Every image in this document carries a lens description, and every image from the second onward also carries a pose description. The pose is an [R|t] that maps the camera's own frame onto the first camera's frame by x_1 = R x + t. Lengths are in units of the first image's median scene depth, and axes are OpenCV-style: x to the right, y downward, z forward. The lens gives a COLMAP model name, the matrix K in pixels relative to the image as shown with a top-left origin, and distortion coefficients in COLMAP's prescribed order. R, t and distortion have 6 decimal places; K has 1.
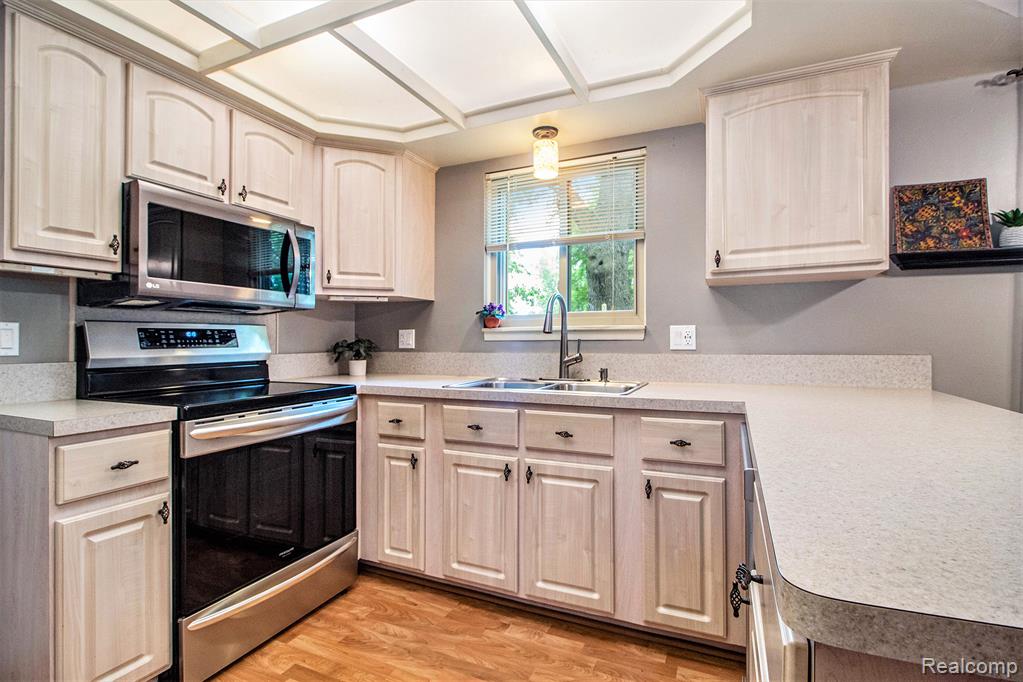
lens RADIAL K [[482.1, 0, 536.8], [0, 482.1, 335.9], [0, 0, 1]] dist [-0.001127, -0.007051]
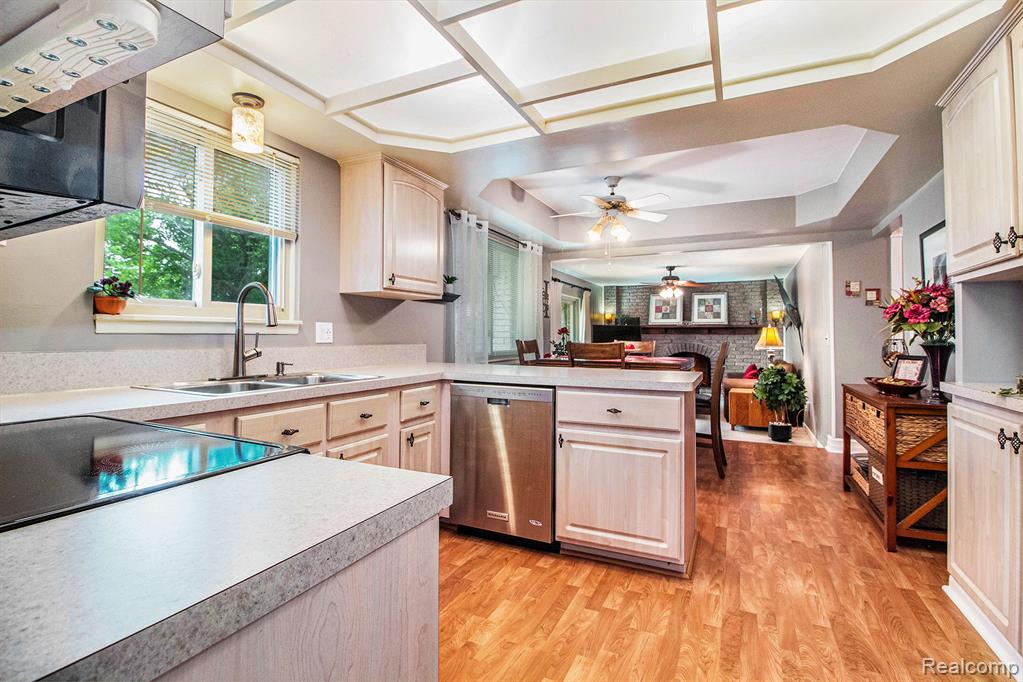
lens RADIAL K [[482.1, 0, 492.3], [0, 482.1, 337.0], [0, 0, 1]] dist [-0.001127, -0.007051]
pose [[0.065071, 0.006008, 0.997863, -0.949230], [-0.013740, 0.999892, -0.005124, 0.015195], [-0.997786, -0.013377, 0.065147, 0.552439]]
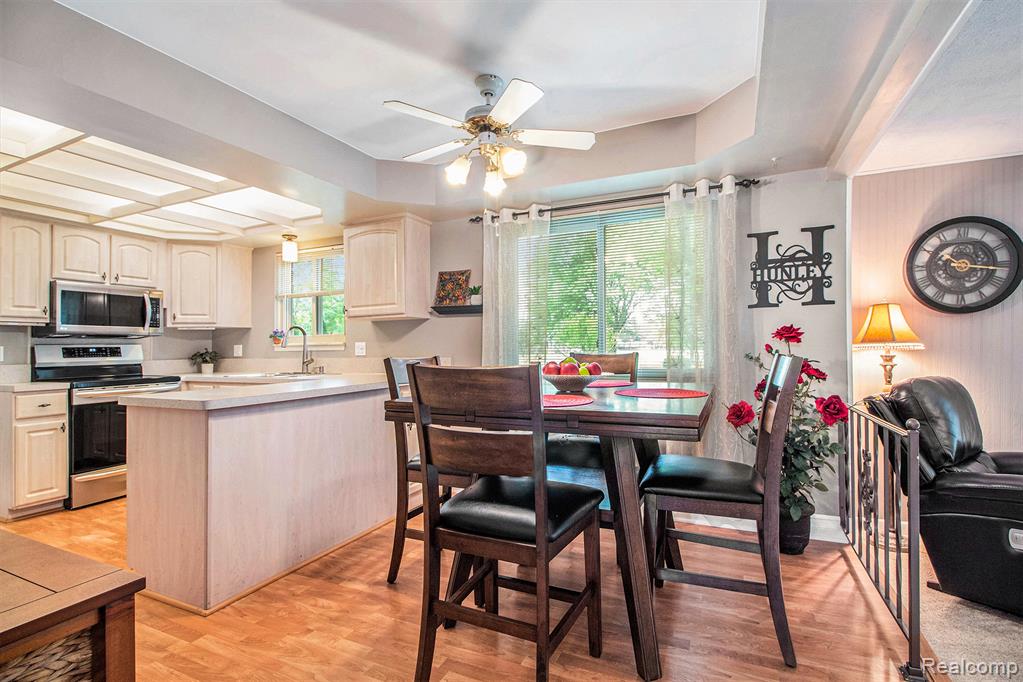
lens RADIAL K [[482.1, 0, 522.3], [0, 482.1, 341.1], [0, 0, 1]] dist [-0.001127, -0.007051]
pose [[0.999516, -0.007686, -0.030148, 1.081238], [0.007639, 0.999969, -0.001669, -0.022994], [0.030160, 0.001438, 0.999544, -0.890517]]
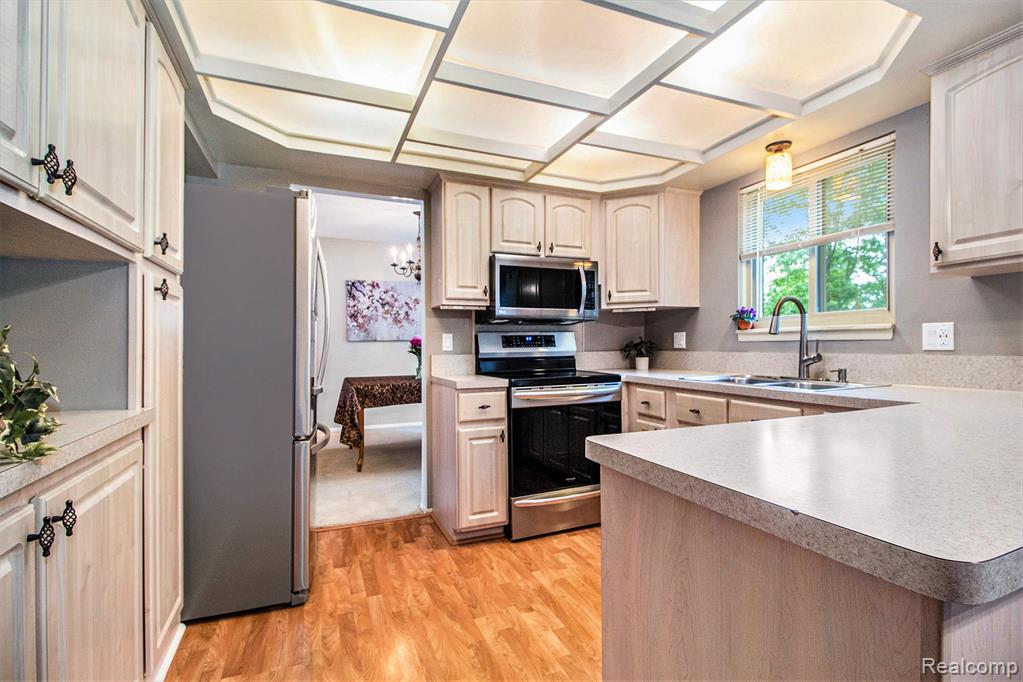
lens RADIAL K [[482.1, 0, 517.2], [0, 482.1, 342.0], [0, 0, 1]] dist [-0.001127, -0.007051]
pose [[0.717116, -0.005174, -0.696935, 0.392745], [0.013959, 0.999878, 0.006940, -0.003974], [0.696814, -0.014706, 0.717101, -0.199457]]
